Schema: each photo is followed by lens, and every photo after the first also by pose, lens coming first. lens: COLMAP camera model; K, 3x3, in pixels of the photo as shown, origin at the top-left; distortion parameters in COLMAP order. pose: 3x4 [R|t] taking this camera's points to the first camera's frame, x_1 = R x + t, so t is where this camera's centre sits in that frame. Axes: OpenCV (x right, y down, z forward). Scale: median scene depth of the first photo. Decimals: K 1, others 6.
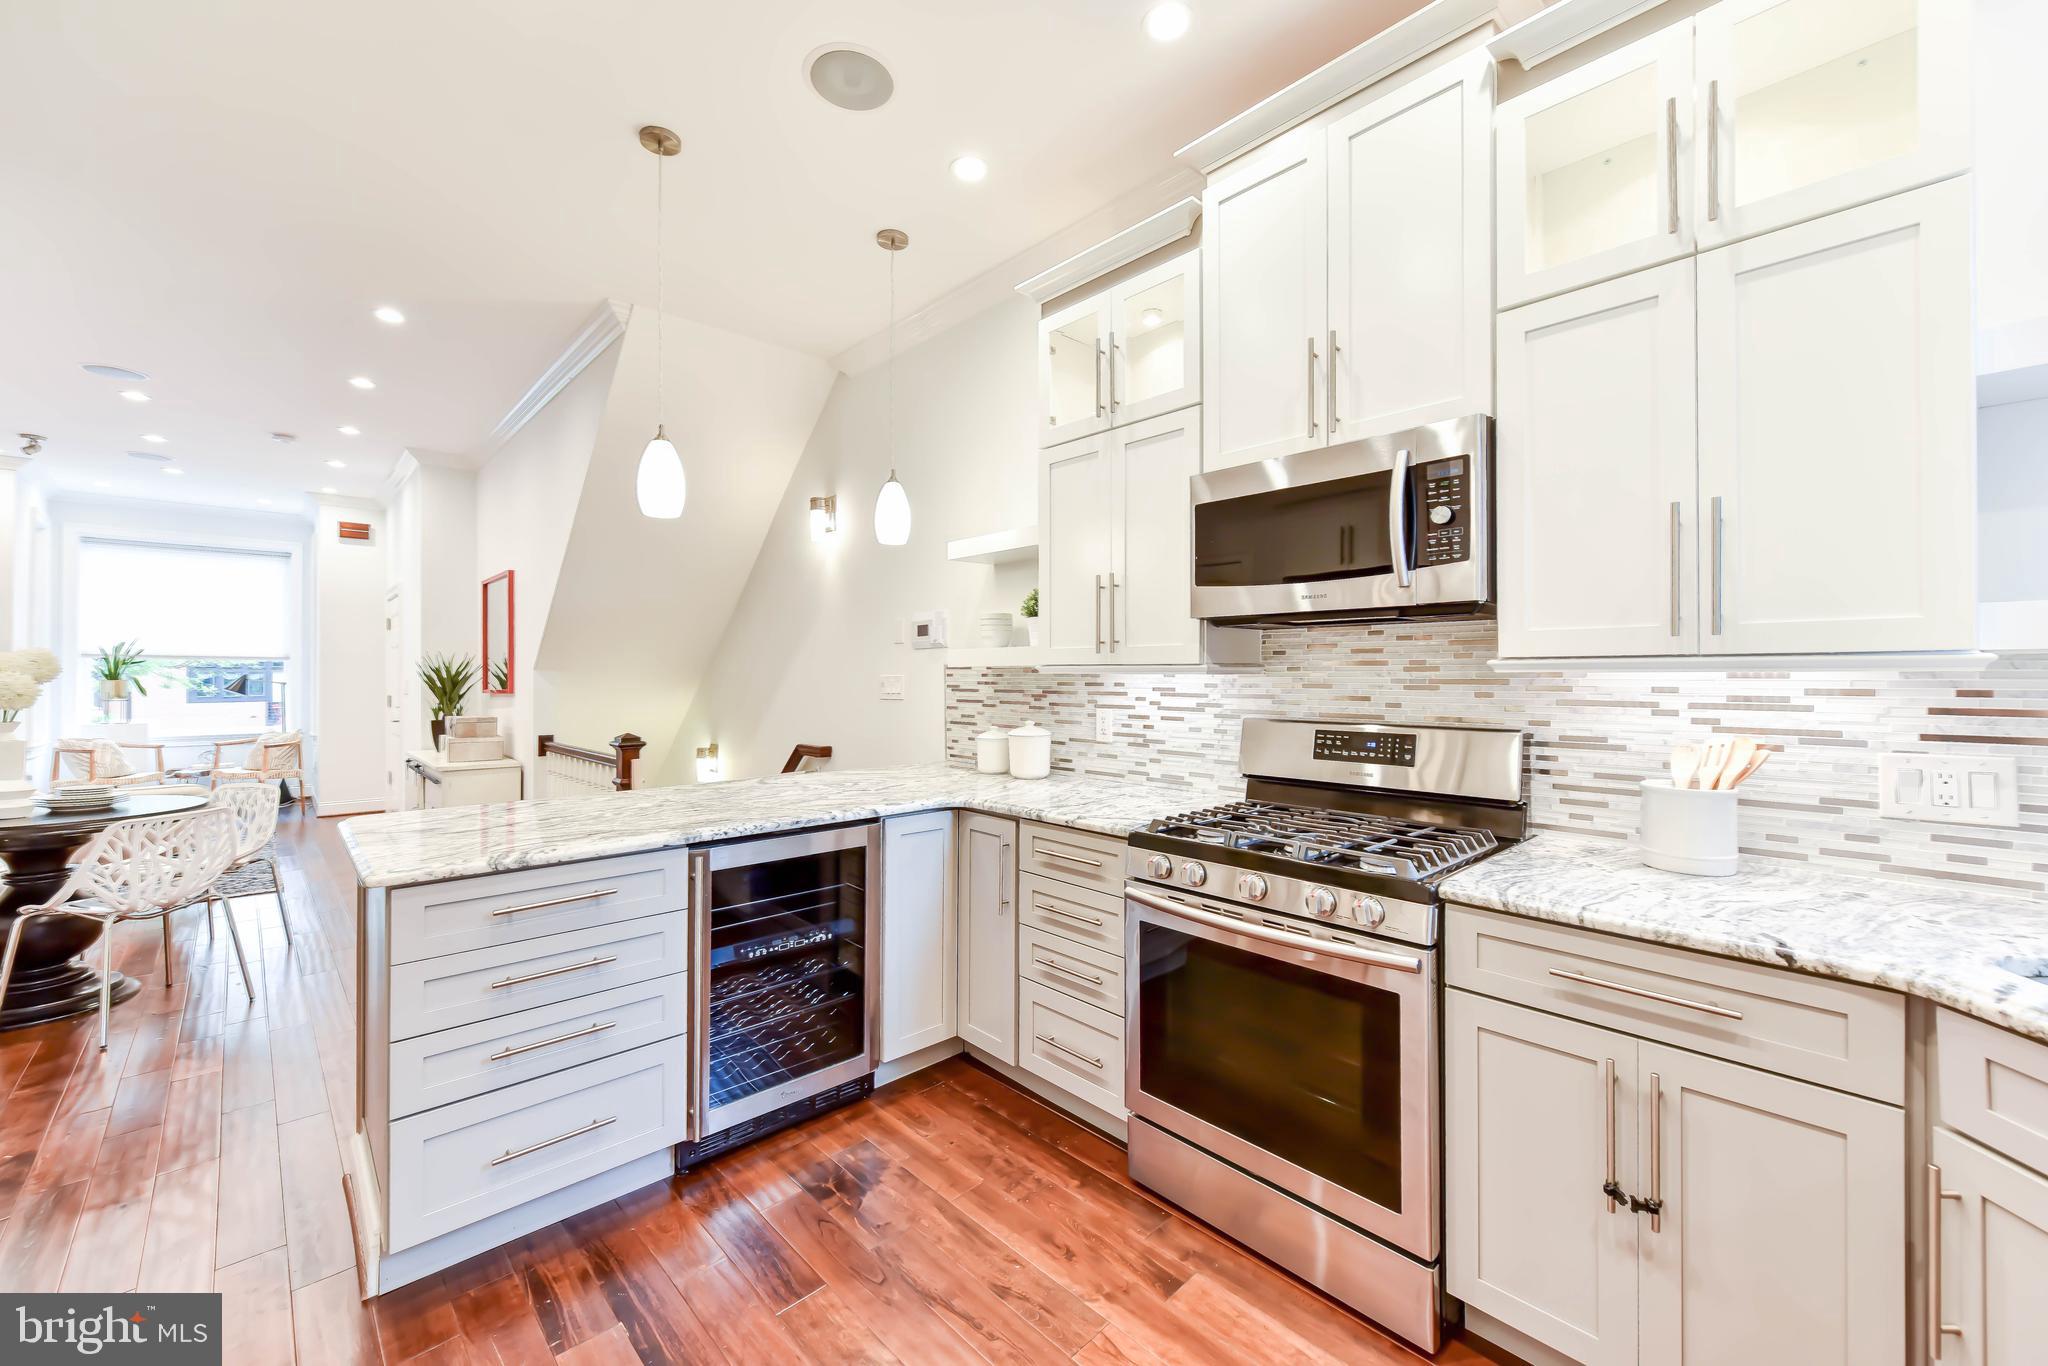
lens RADIAL K [[813.1, 0, 1025.7], [0, 813.1, 675.7], [0, 0, 1]] dist [-0.001215, -0.000375]
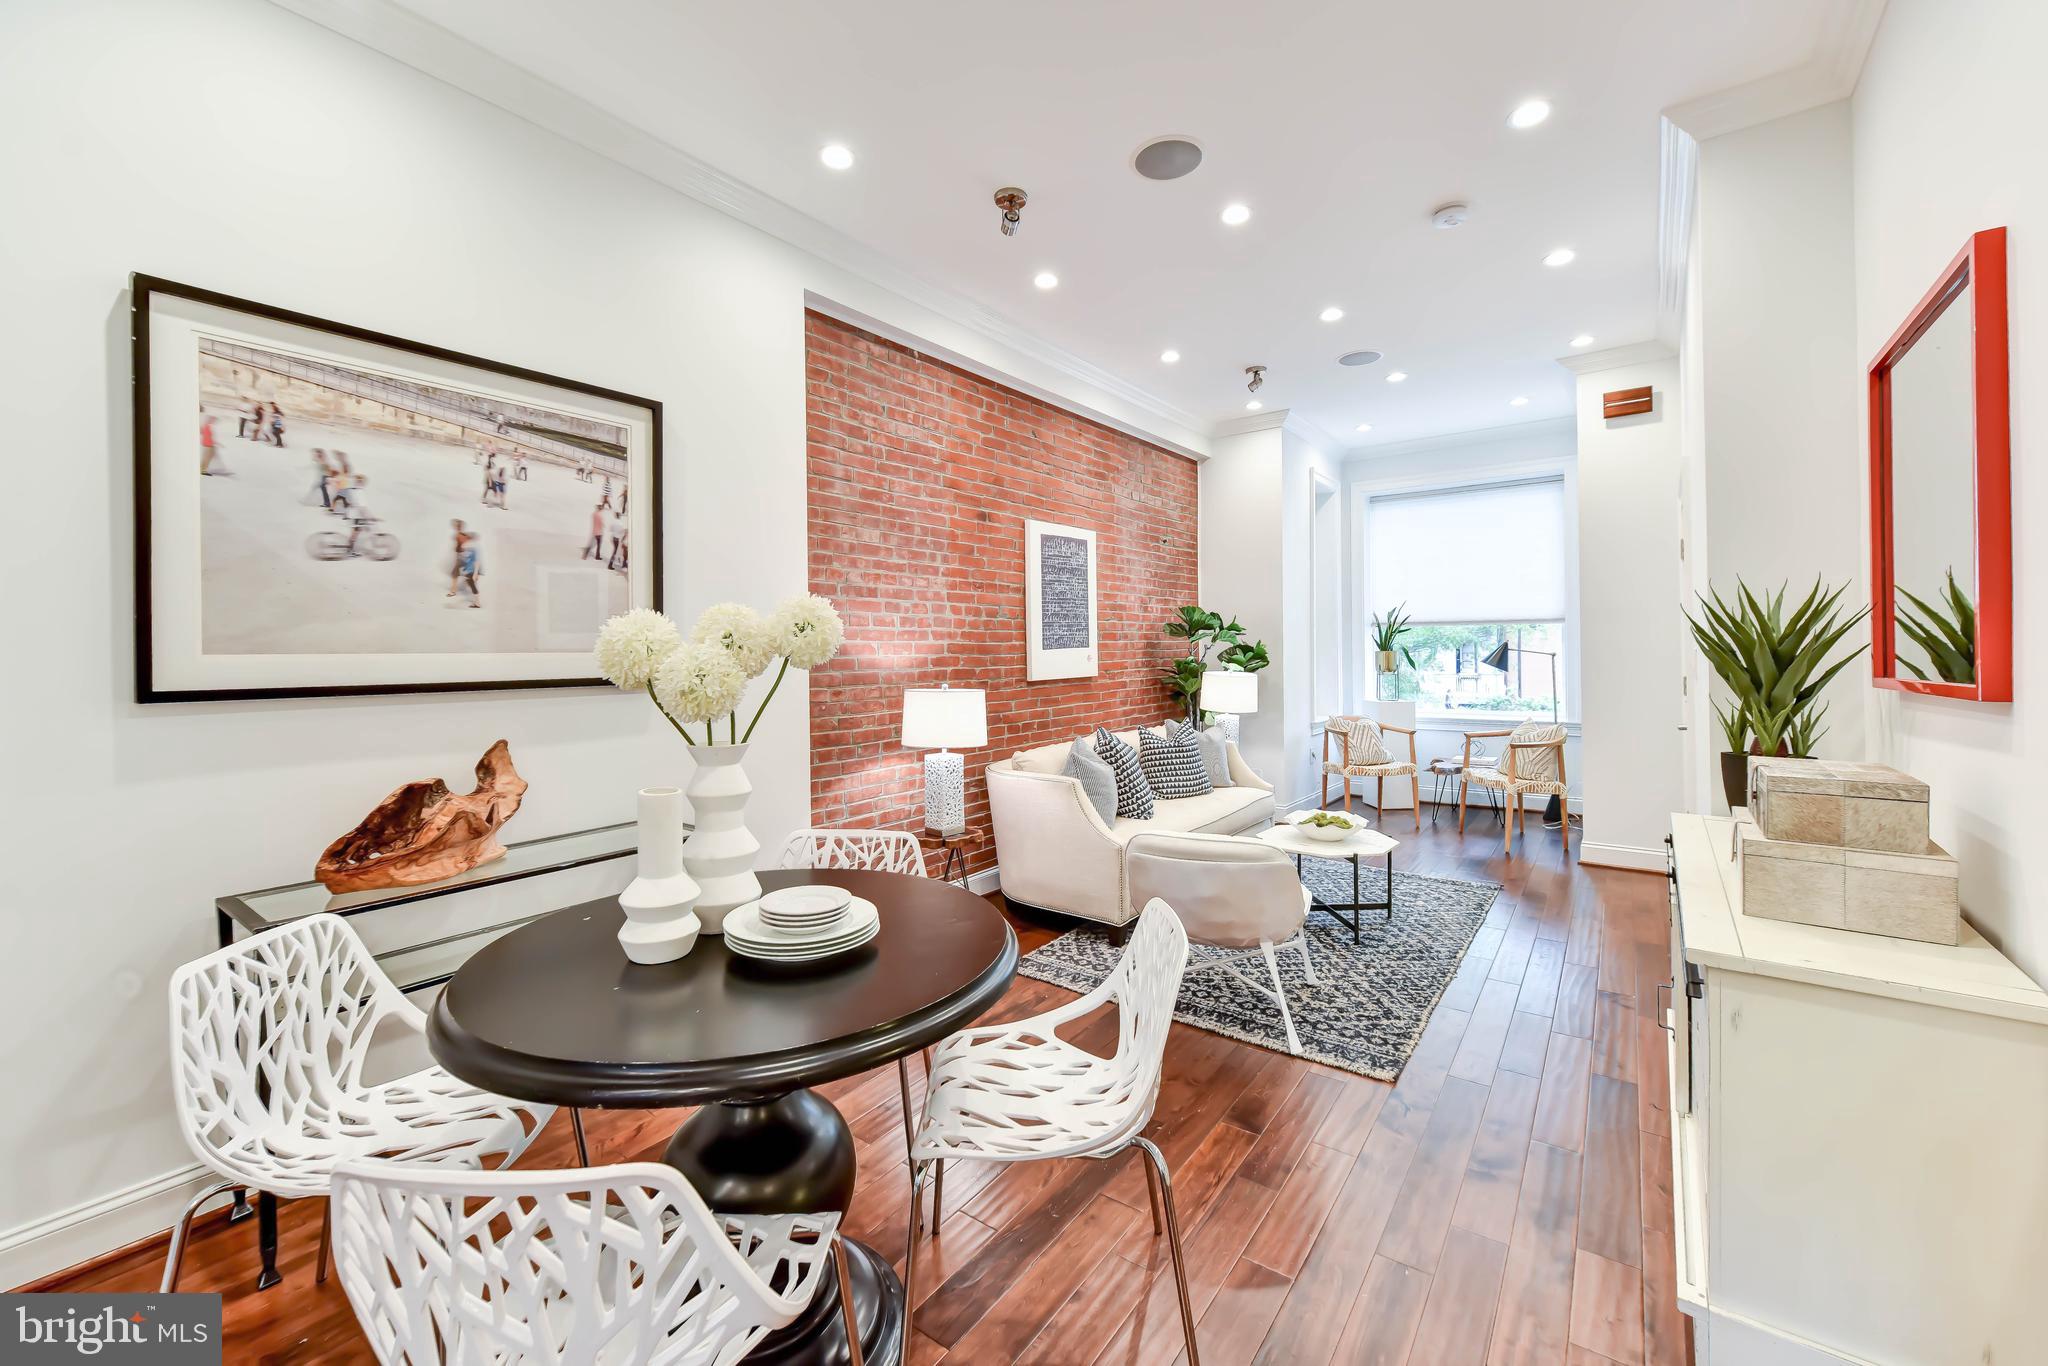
lens RADIAL K [[810.7, 0, 1058.3], [0, 810.7, 653.3], [0, 0, 1]] dist [0.000571, -0.000007]
pose [[0.180452, -0.000211, -0.983584, -0.397665], [0.013420, 0.999907, 0.002247, 0.001808], [0.983492, -0.013605, 0.180438, 0.605681]]
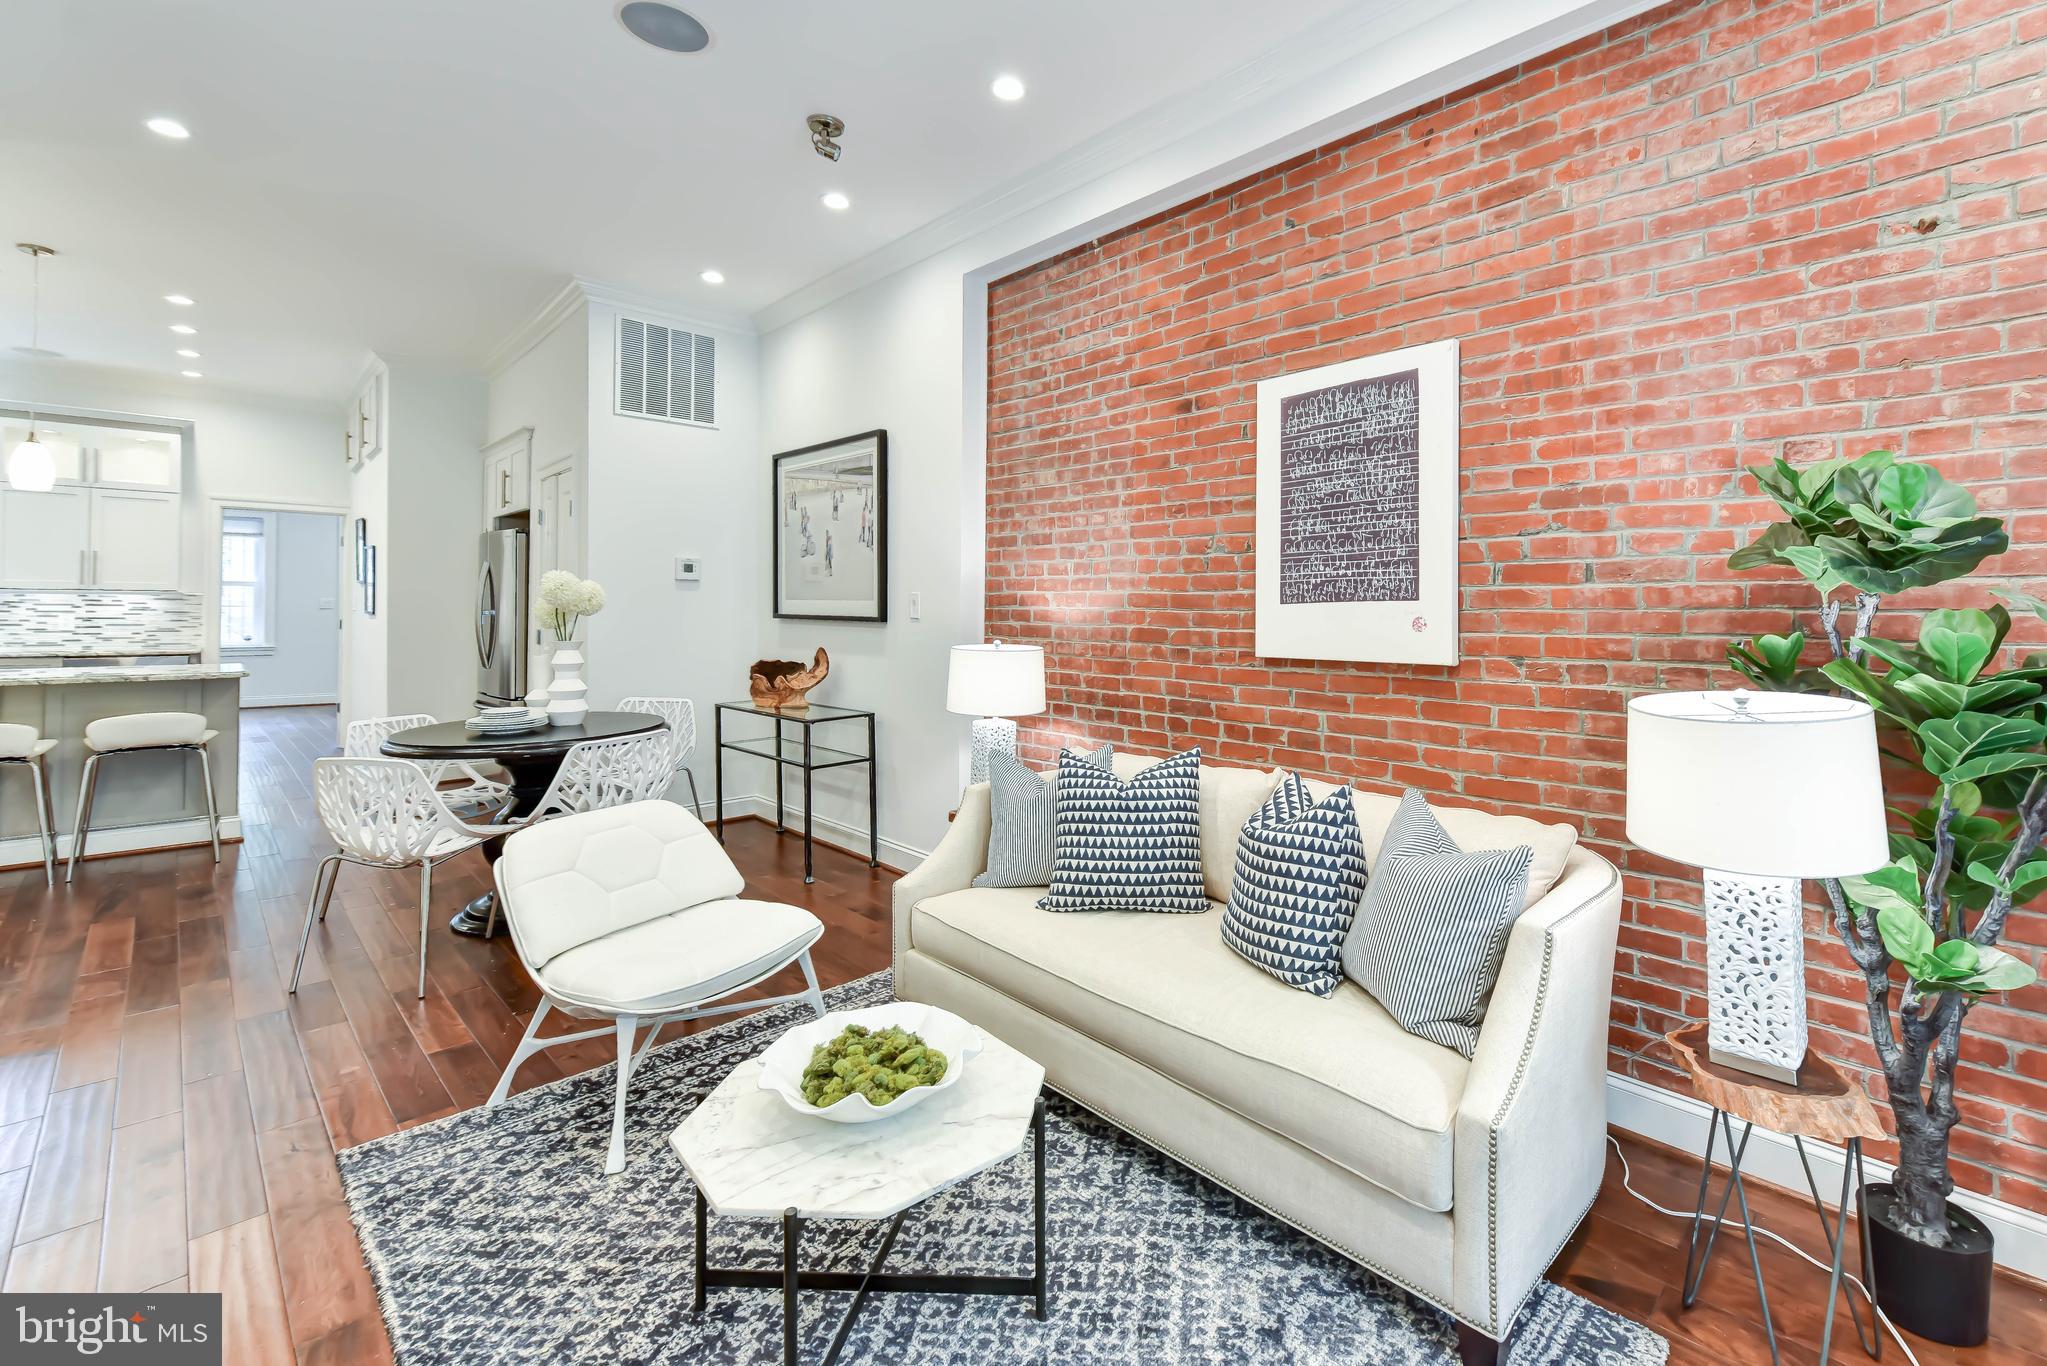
lens RADIAL K [[866.2, 0, 1106.7], [0, 866.2, 603.5], [0, 0, 1]] dist [0.003312, 0.000007]
pose [[-0.998937, -0.010947, -0.044782, -1.041476], [-0.010728, 0.999929, -0.005116, 0.003194], [0.044835, -0.004630, -0.998984, 1.185741]]
